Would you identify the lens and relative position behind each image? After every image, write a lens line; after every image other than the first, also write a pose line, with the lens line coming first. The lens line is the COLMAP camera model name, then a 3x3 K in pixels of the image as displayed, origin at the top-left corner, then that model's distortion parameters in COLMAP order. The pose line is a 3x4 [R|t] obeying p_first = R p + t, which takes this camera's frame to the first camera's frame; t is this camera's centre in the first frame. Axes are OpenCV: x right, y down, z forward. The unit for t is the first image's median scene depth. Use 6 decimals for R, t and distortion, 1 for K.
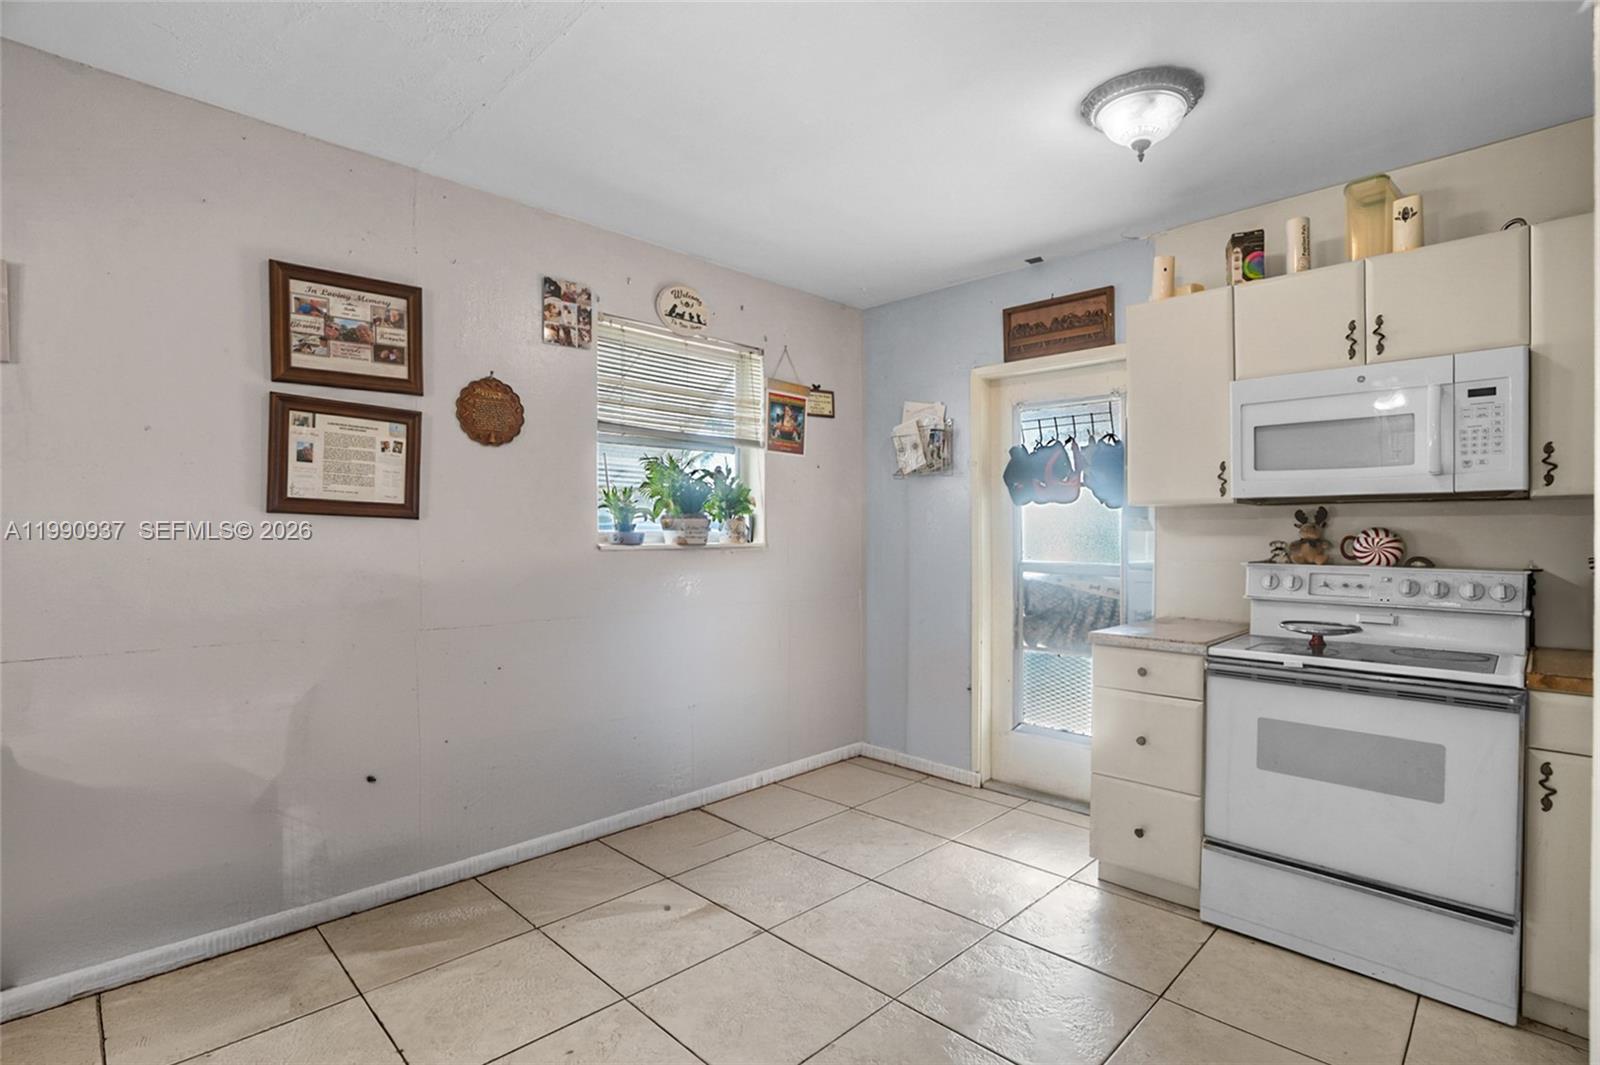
lens RADIAL K [[759.9, 0, 792.7], [0, 759.9, 532.9], [0, 0, 1]] dist [-0.040001, 0.009472]
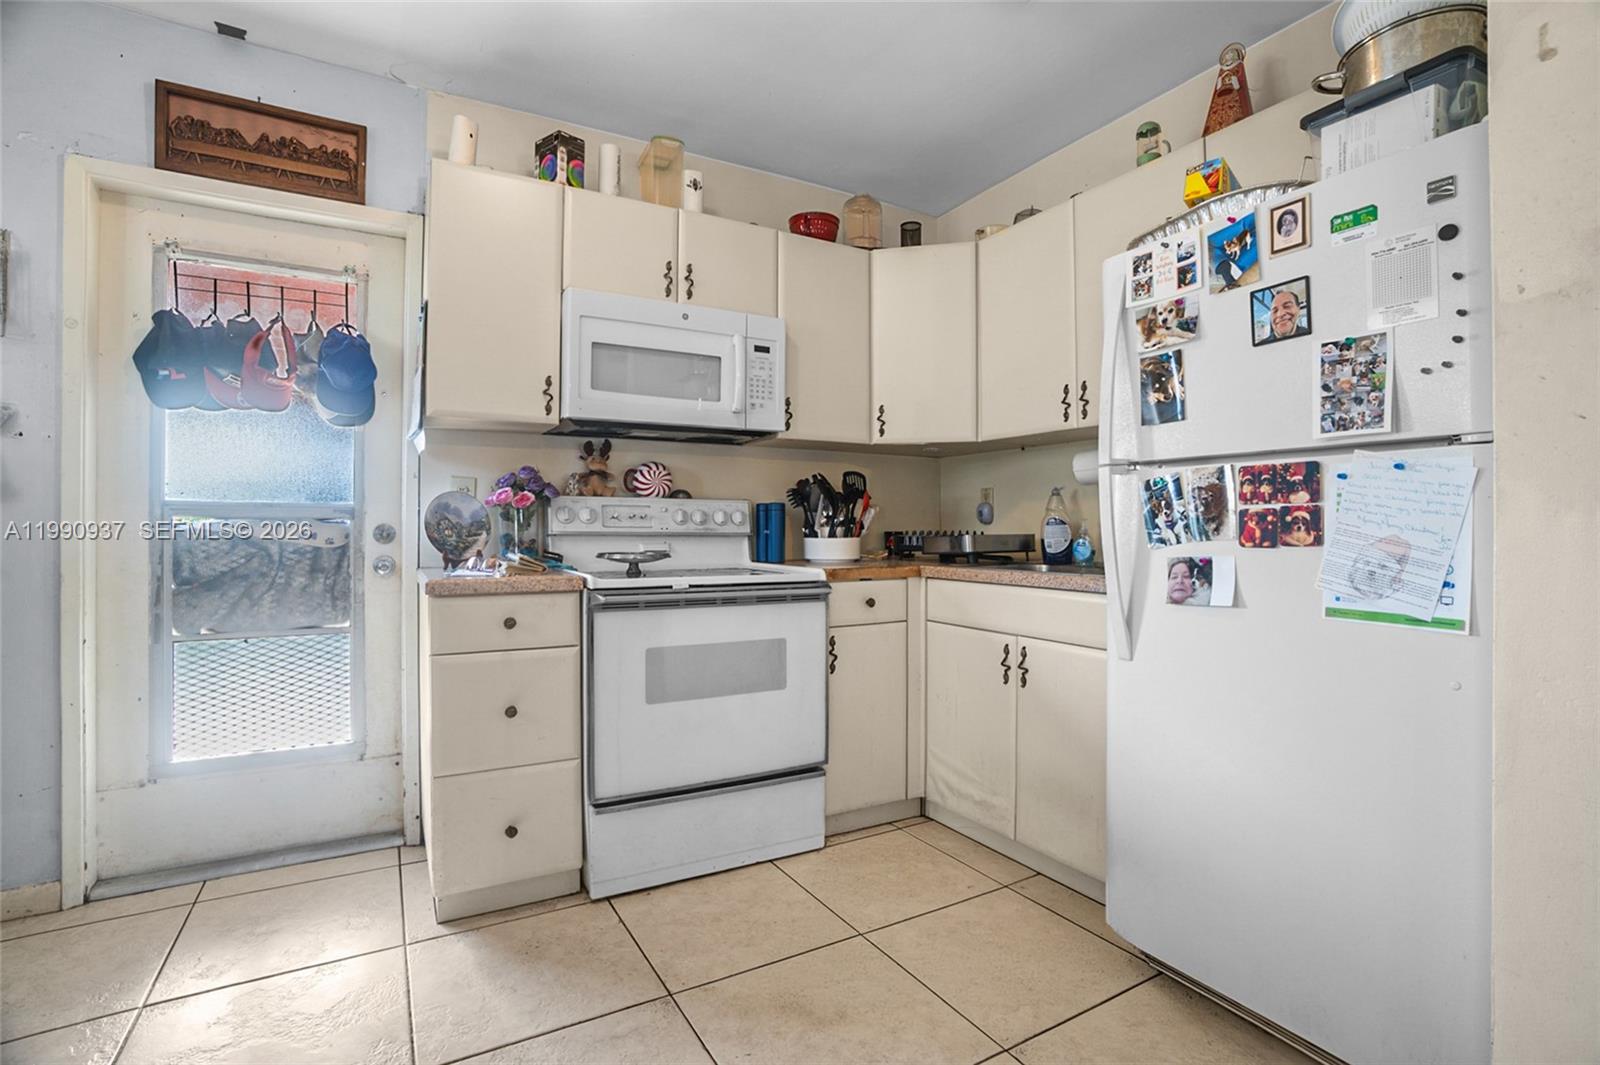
lens RADIAL K [[759.9, 0, 811.6], [0, 759.9, 505.6], [0, 0, 1]] dist [-0.040001, 0.009472]
pose [[0.254865, 0.023496, 0.966691, -0.211234], [-0.002653, 0.999718, -0.023599, 0.080236], [-0.966973, 0.003450, 0.254856, 0.493712]]
